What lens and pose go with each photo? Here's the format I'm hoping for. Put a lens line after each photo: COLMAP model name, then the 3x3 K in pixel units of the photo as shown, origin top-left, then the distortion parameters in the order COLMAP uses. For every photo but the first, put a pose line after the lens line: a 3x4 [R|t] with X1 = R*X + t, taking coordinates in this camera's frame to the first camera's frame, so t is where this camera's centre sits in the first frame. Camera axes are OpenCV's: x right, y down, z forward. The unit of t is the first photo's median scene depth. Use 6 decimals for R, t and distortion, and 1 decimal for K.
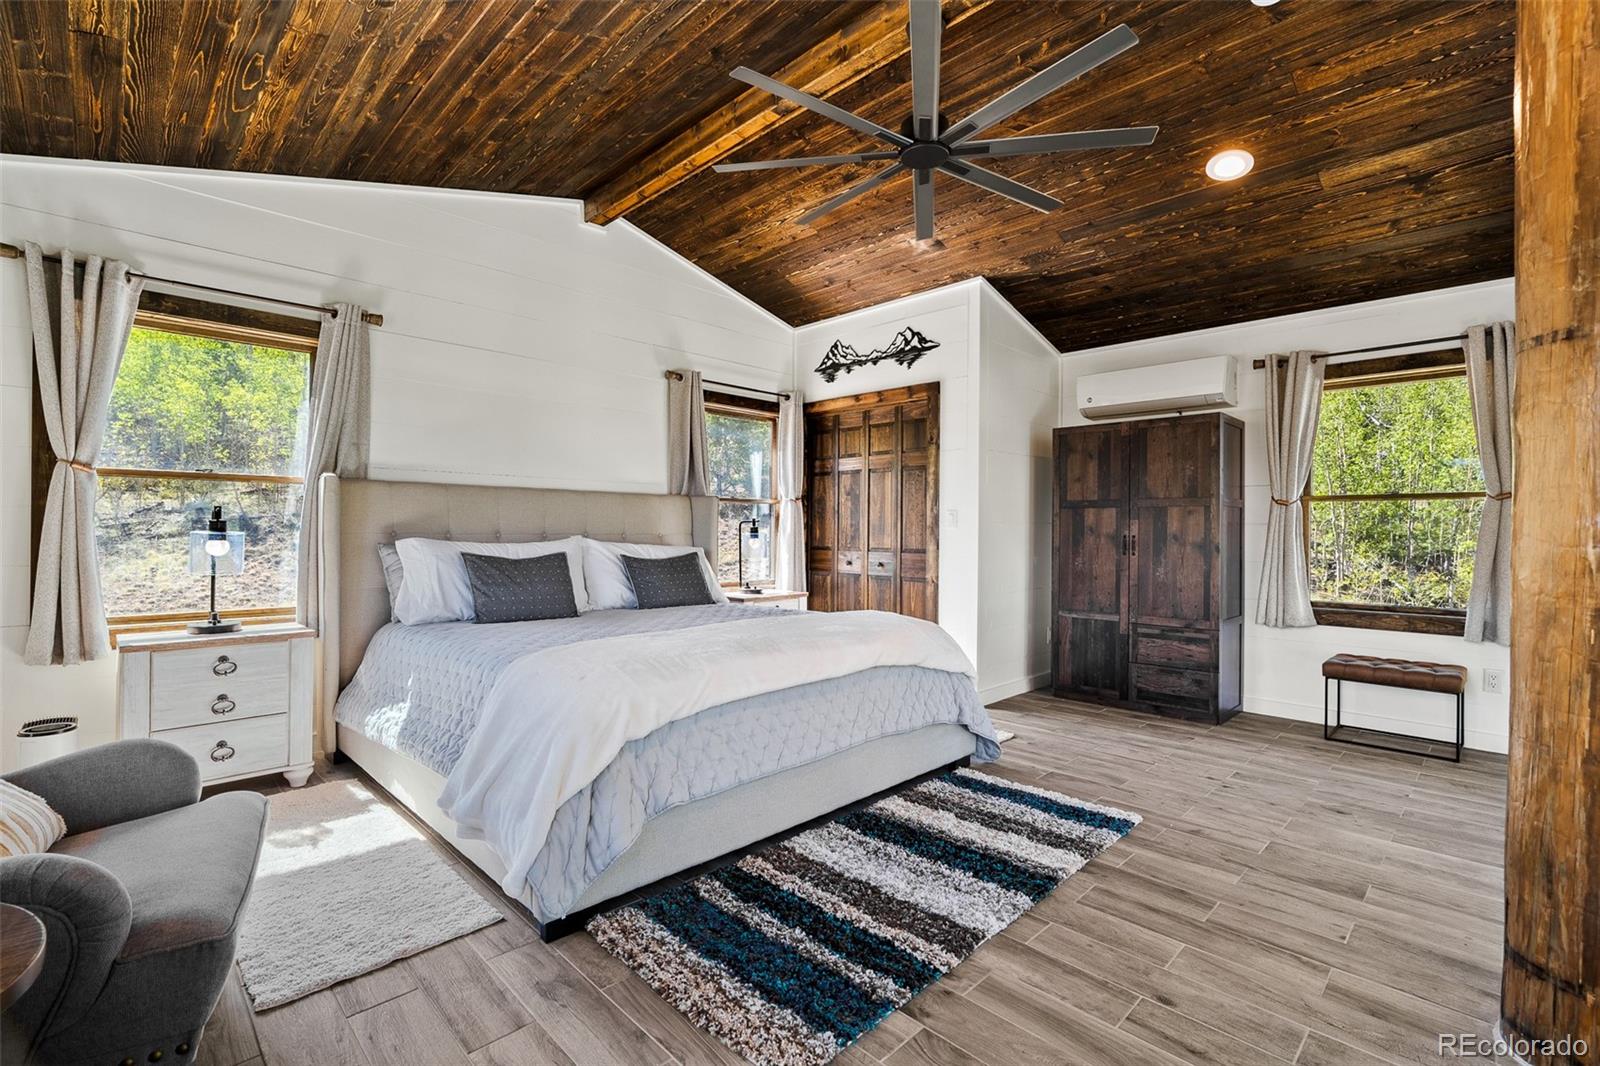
lens RADIAL K [[725.8, 0, 790.6], [0, 725.8, 536.4], [0, 0, 1]] dist [-0.013395, 0.004948]
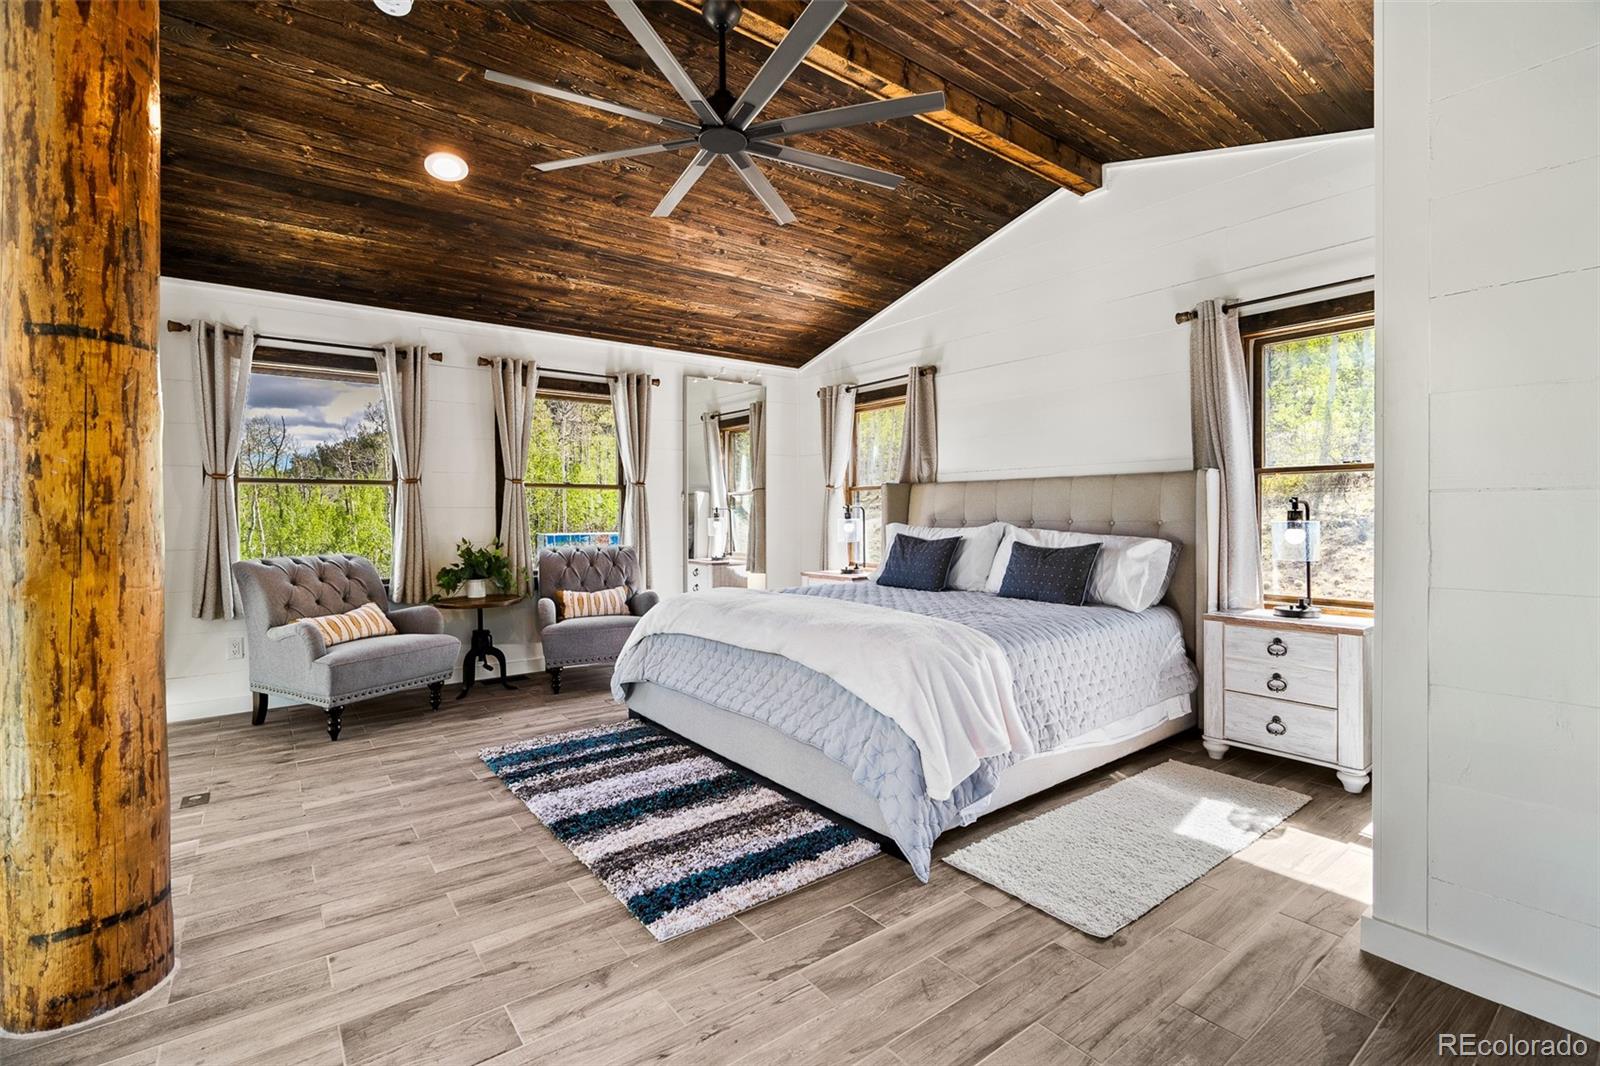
lens RADIAL K [[725.8, 0, 790.6], [0, 725.8, 516.6], [0, 0, 1]] dist [-0.013395, 0.004948]
pose [[-0.139179, -0.012010, -0.990194, 0.659764], [-0.012648, 0.999866, -0.010350, 0.004841], [0.990186, 0.011084, -0.139313, 0.702580]]
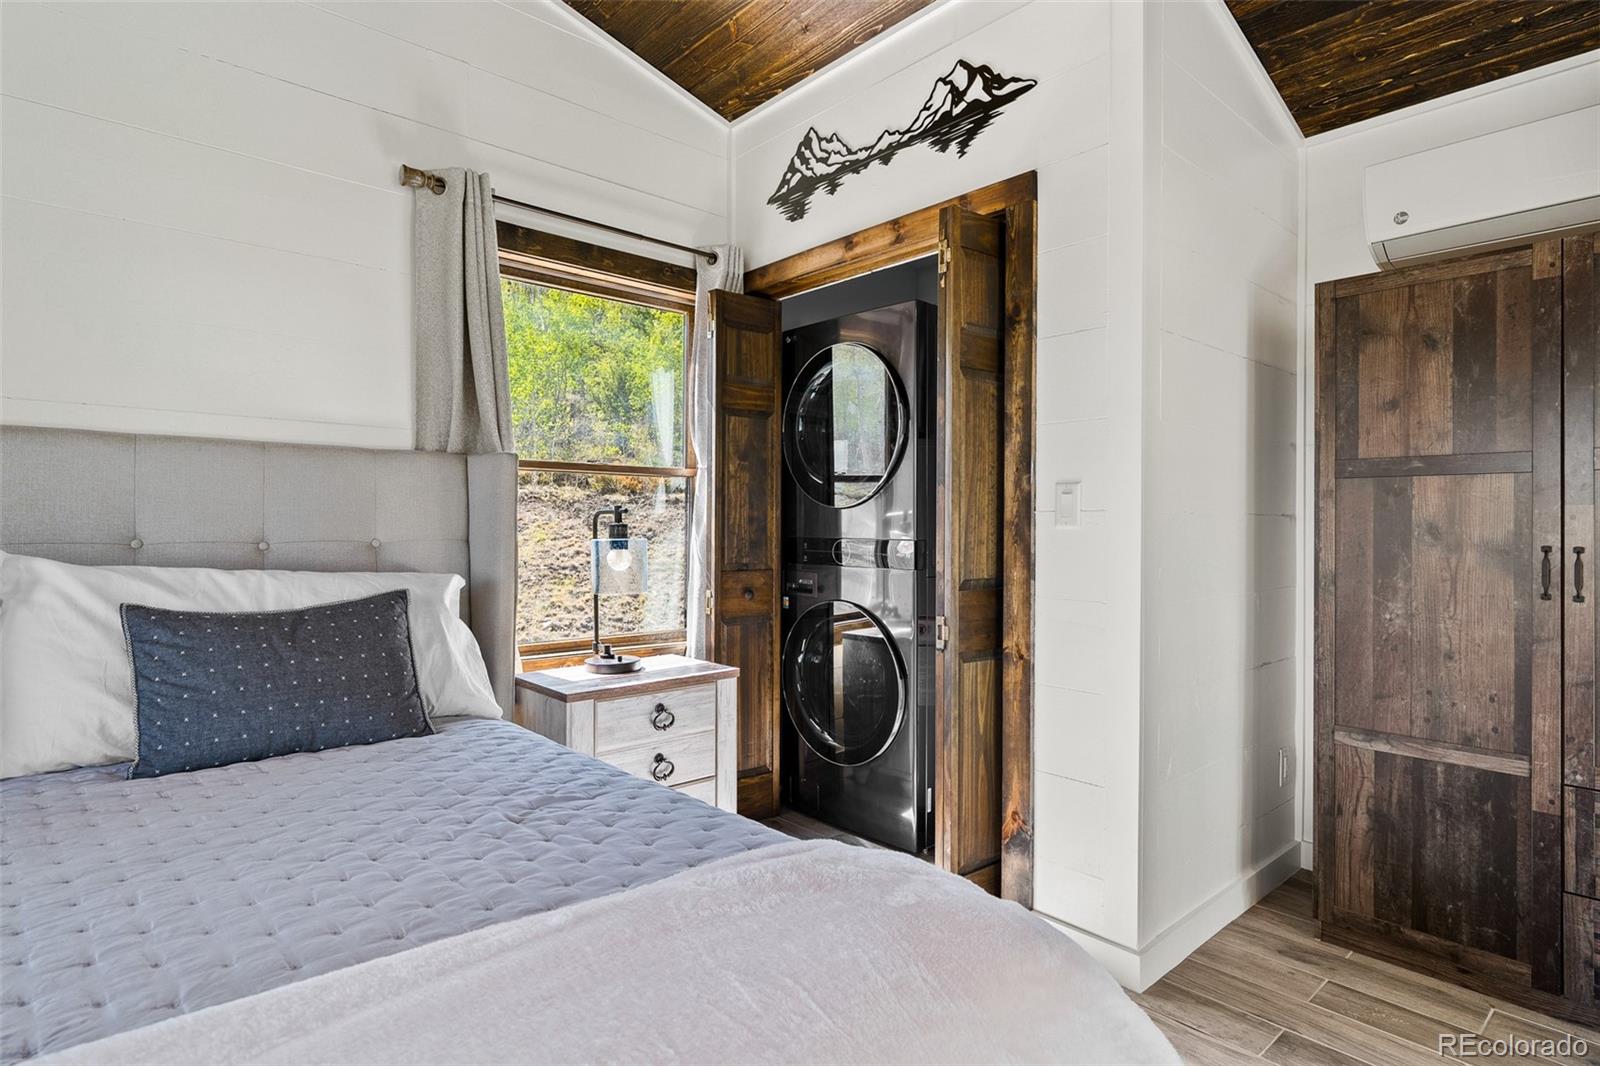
lens RADIAL K [[836.7, 0, 790.3], [0, 836.7, 523.3], [0, 0, 1]] dist [-0.005769, 0.002137]
pose [[0.998599, -0.000105, -0.052916, 0.091066], [-0.000458, 0.999943, -0.010637, -0.008310], [0.052914, 0.010646, 0.998542, 0.520201]]
